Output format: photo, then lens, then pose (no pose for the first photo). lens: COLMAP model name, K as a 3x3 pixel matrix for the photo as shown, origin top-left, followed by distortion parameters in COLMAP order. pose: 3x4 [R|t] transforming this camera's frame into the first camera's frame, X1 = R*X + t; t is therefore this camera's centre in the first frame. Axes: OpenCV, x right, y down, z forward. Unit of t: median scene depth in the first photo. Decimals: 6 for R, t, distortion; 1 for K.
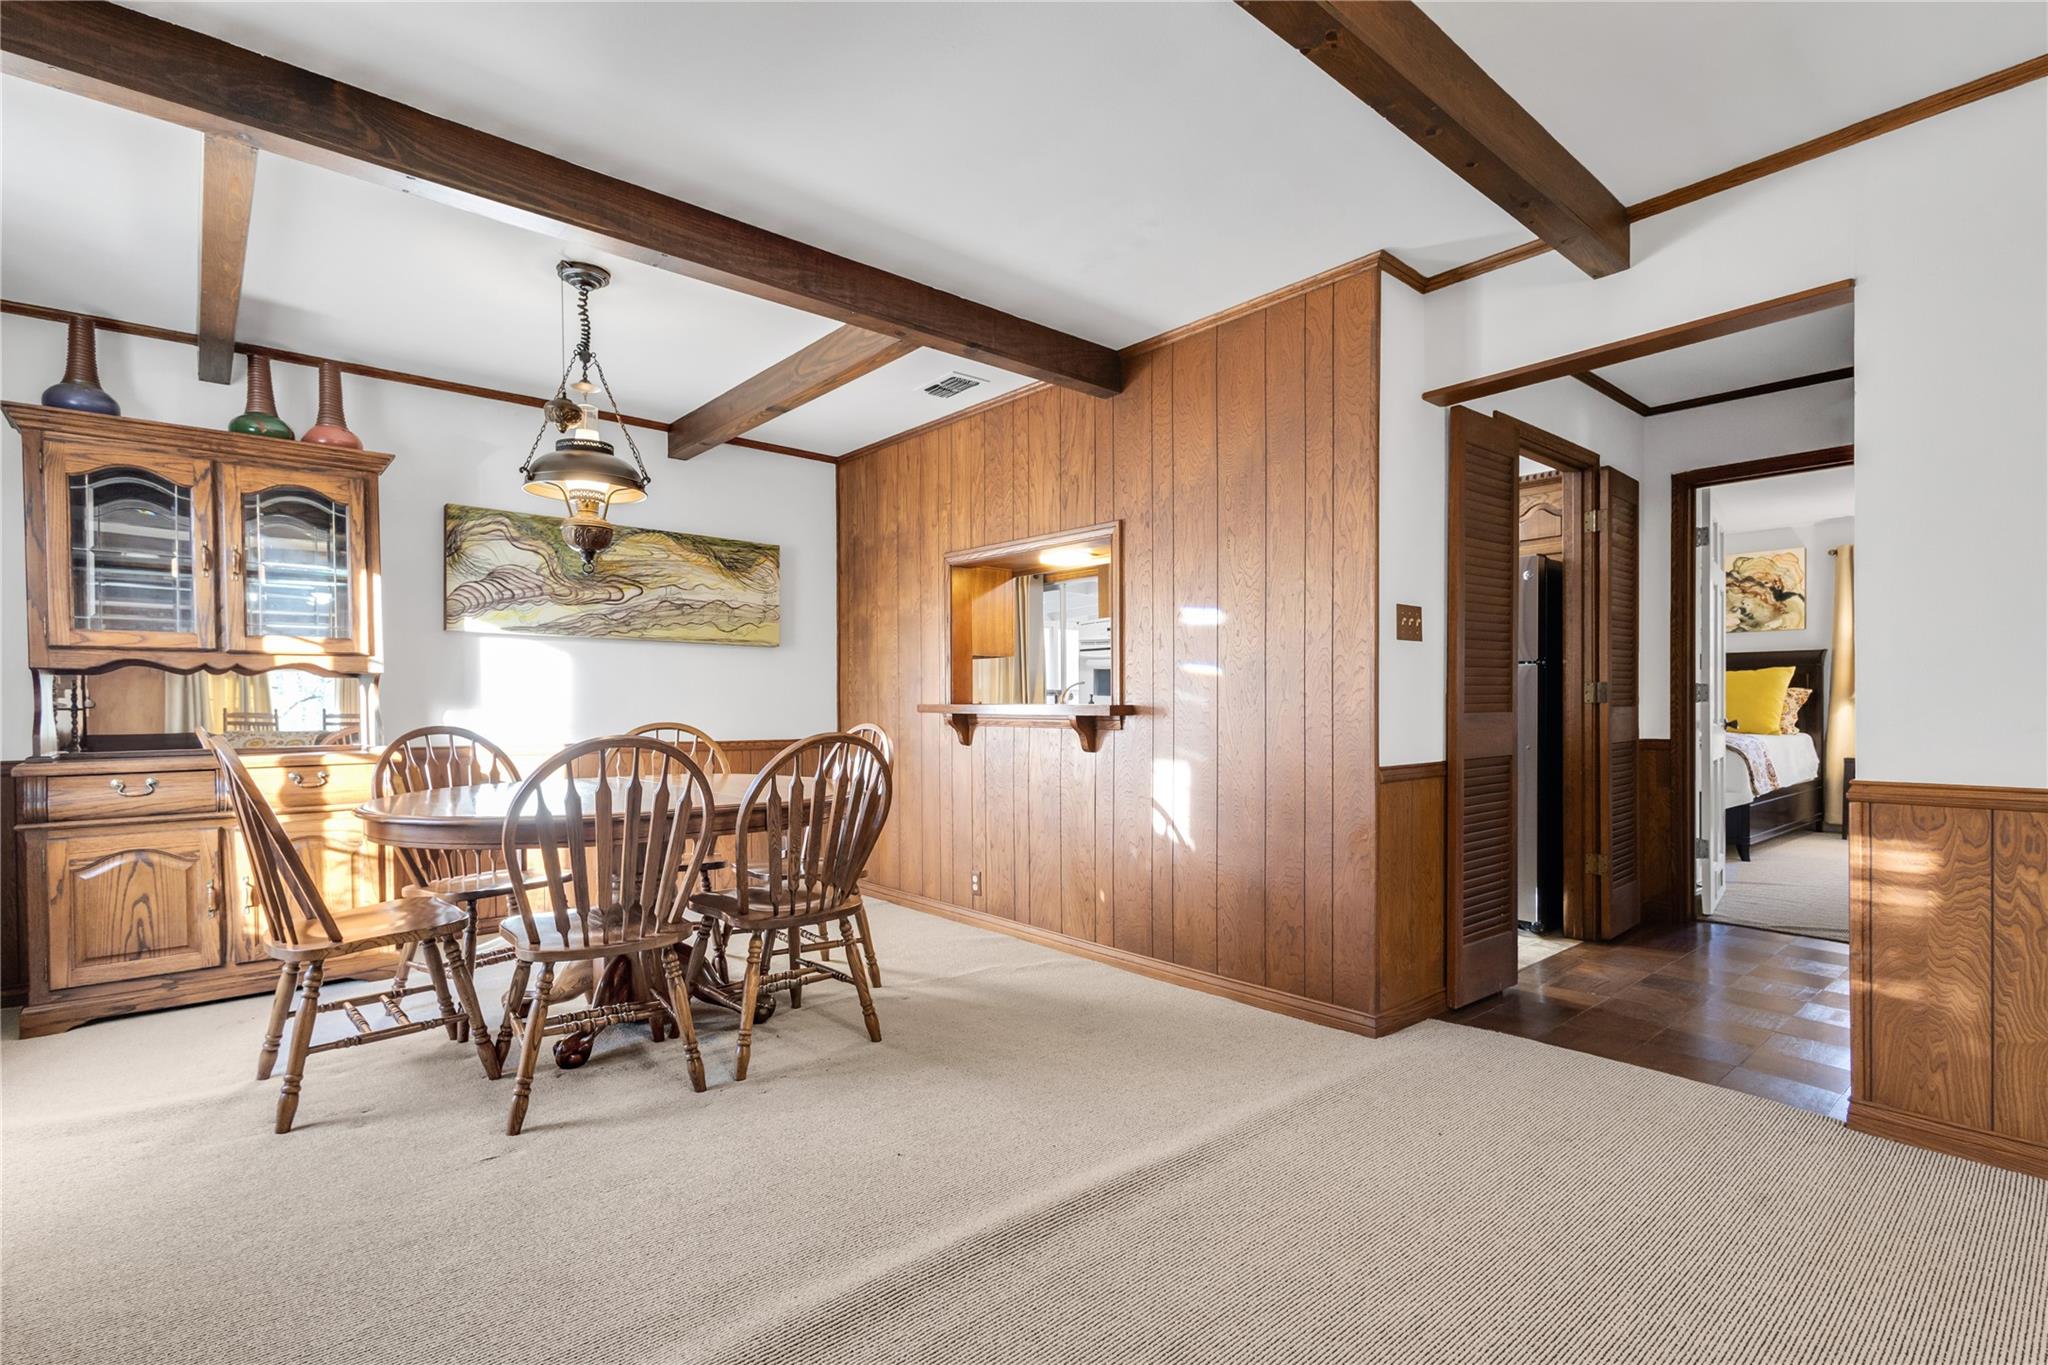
lens RADIAL K [[955.2, 0, 1023.5], [0, 955.2, 713.3], [0, 0, 1]] dist [0.012601, -0.003528]
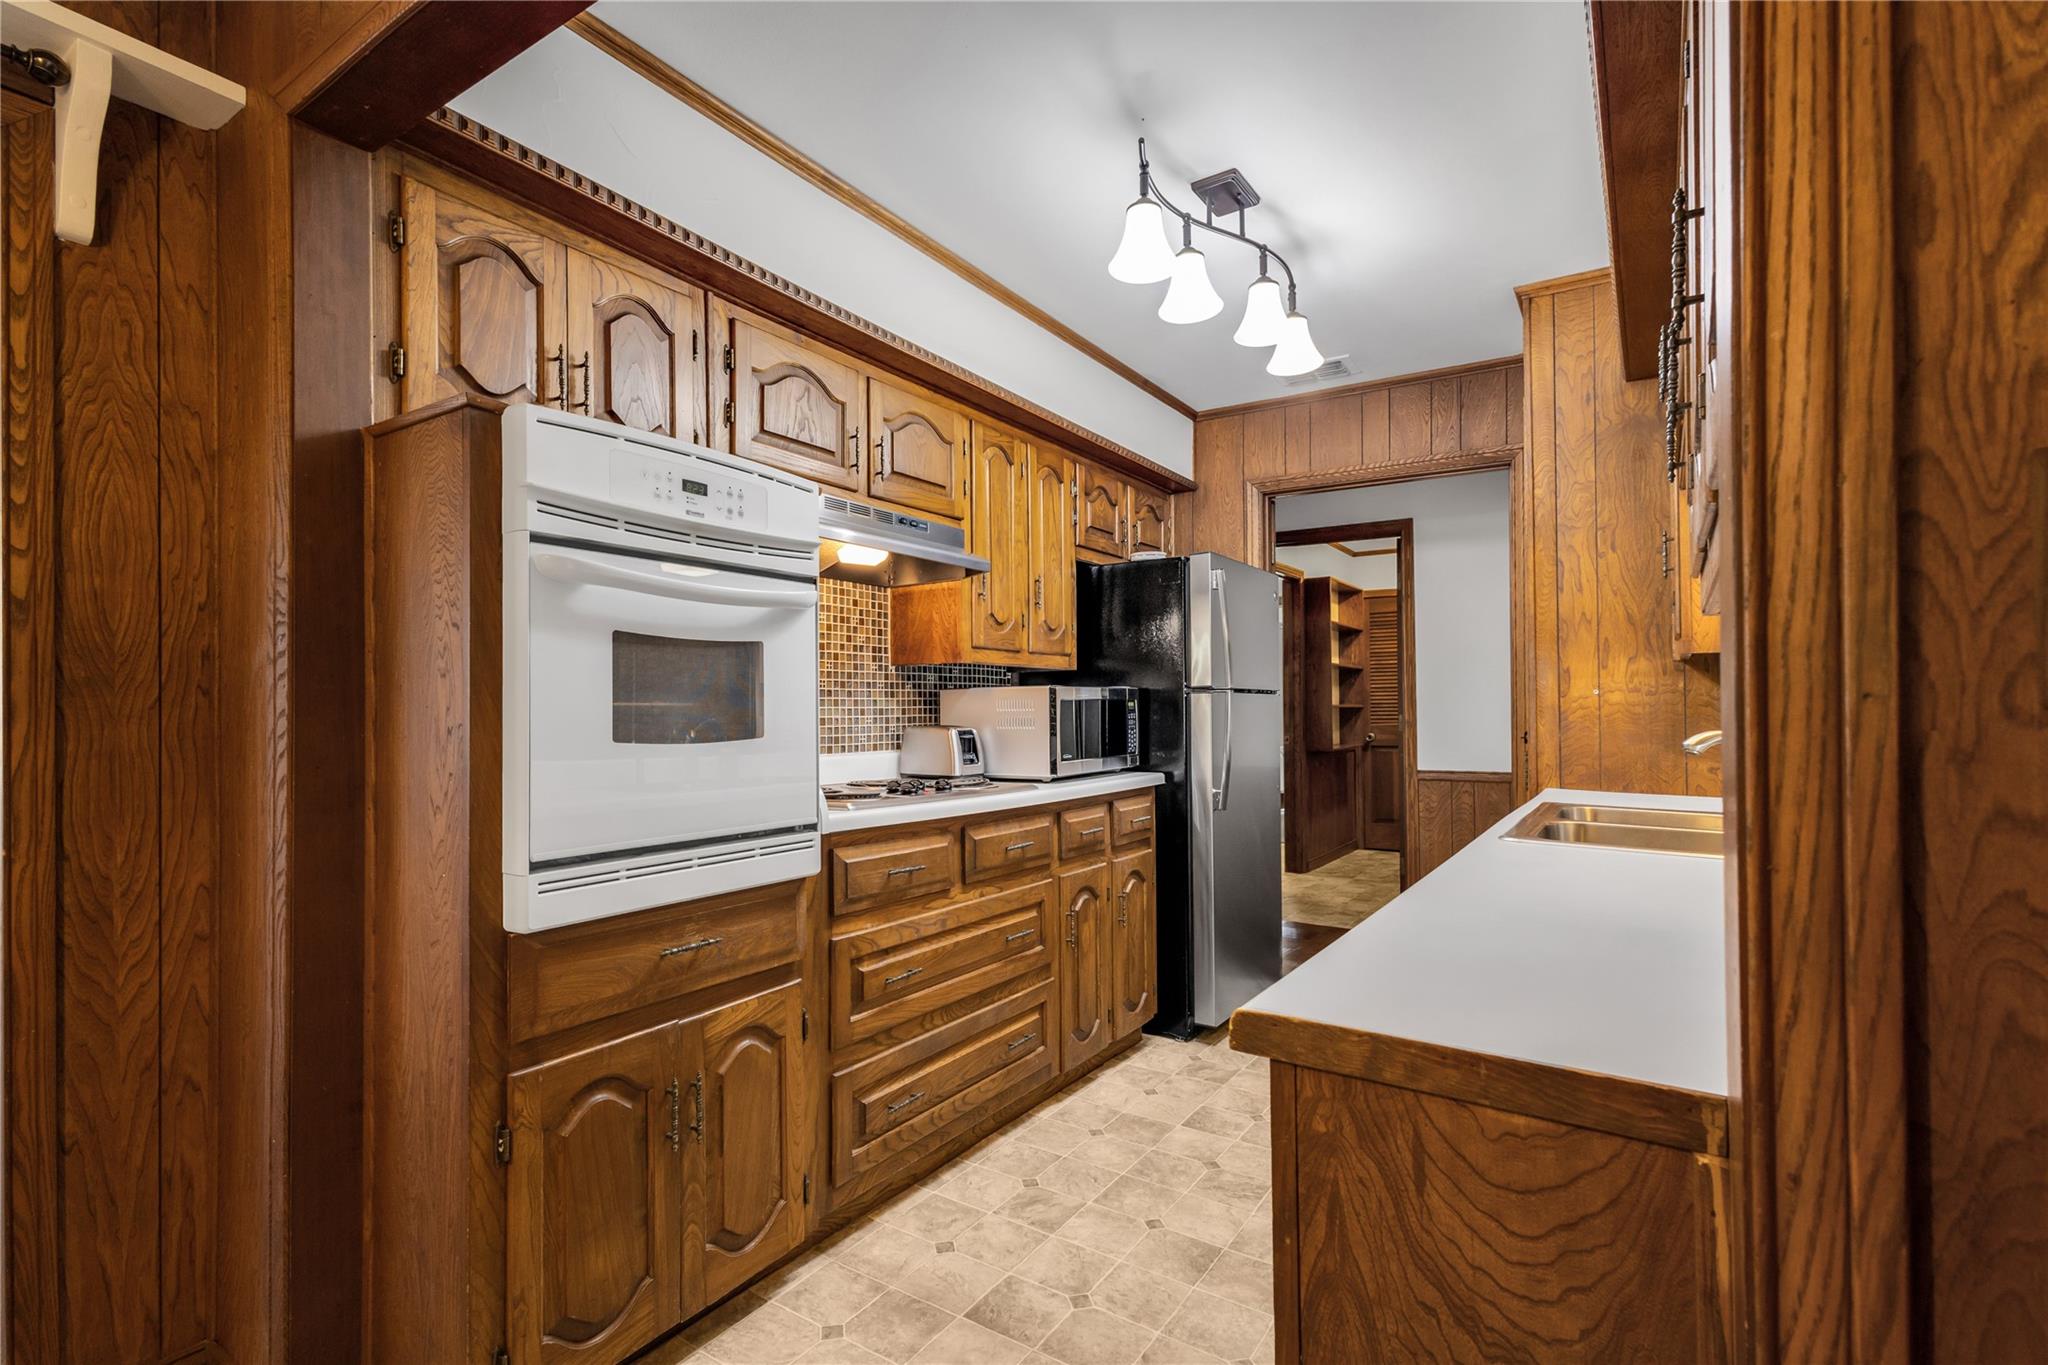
lens RADIAL K [[955.2, 0, 1022.0], [0, 955.2, 704.0], [0, 0, 1]] dist [0.012601, -0.003528]
pose [[-0.281037, 0.012599, 0.959614, -0.337805], [0.016265, 0.999833, -0.008363, -0.044083], [-0.959559, 0.013258, -0.281194, 1.774280]]
